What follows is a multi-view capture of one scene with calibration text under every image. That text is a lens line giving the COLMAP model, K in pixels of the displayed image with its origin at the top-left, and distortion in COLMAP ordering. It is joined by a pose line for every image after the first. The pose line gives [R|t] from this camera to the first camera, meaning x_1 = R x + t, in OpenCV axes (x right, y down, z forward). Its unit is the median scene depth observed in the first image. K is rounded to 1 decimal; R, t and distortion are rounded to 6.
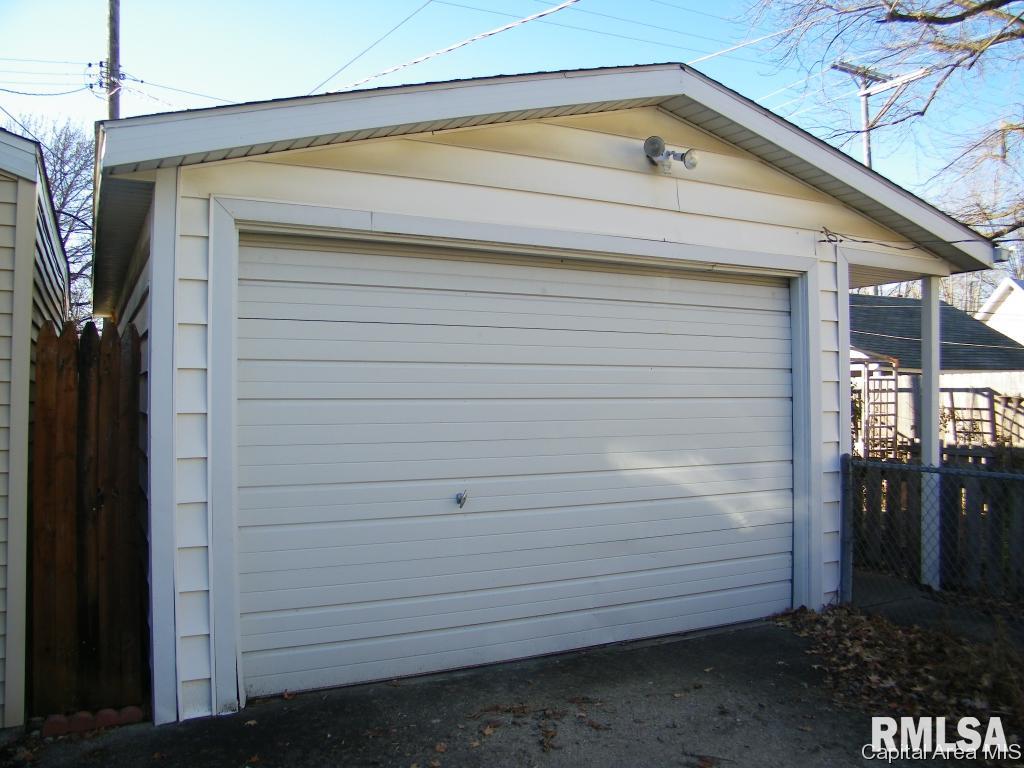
lens RADIAL K [[861.3, 0, 513.0], [0, 861.3, 359.4], [0, 0, 1]] dist [-0.202302, 0.168739]
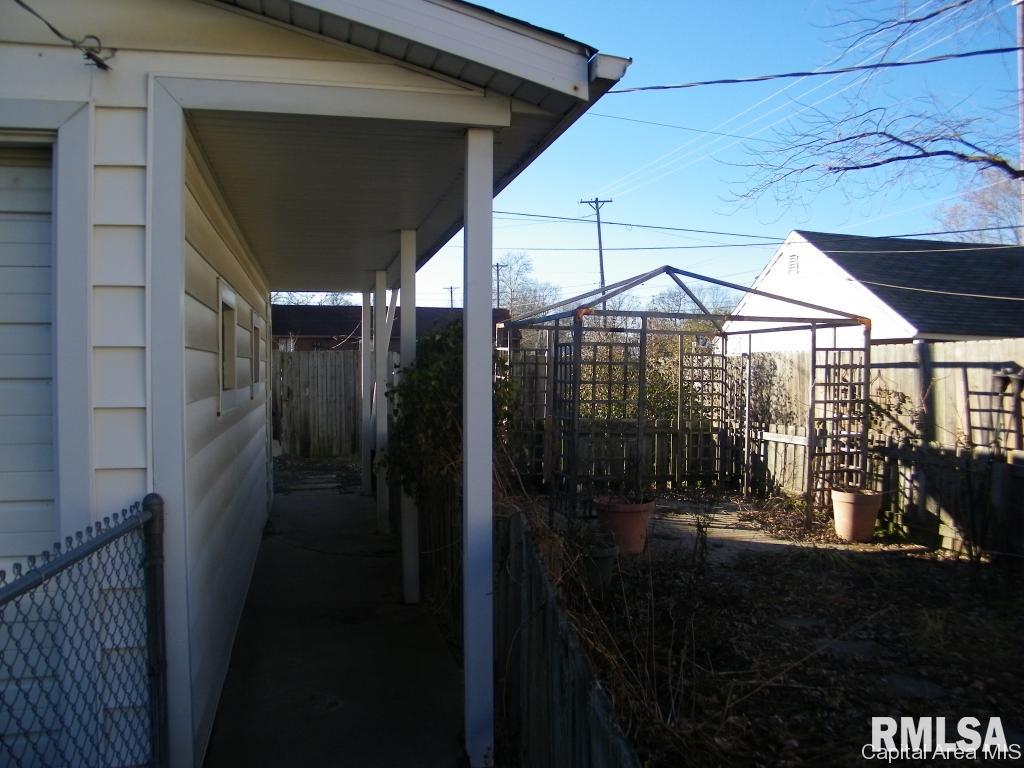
lens RADIAL K [[861.3, 0, 513.0], [0, 861.3, 359.4], [0, 0, 1]] dist [-0.202302, 0.168739]
pose [[0.973567, -0.007749, -0.228272, 0.337636], [0.013612, 0.999616, 0.024121, 0.011687], [0.227997, -0.026591, 0.973299, 0.272097]]
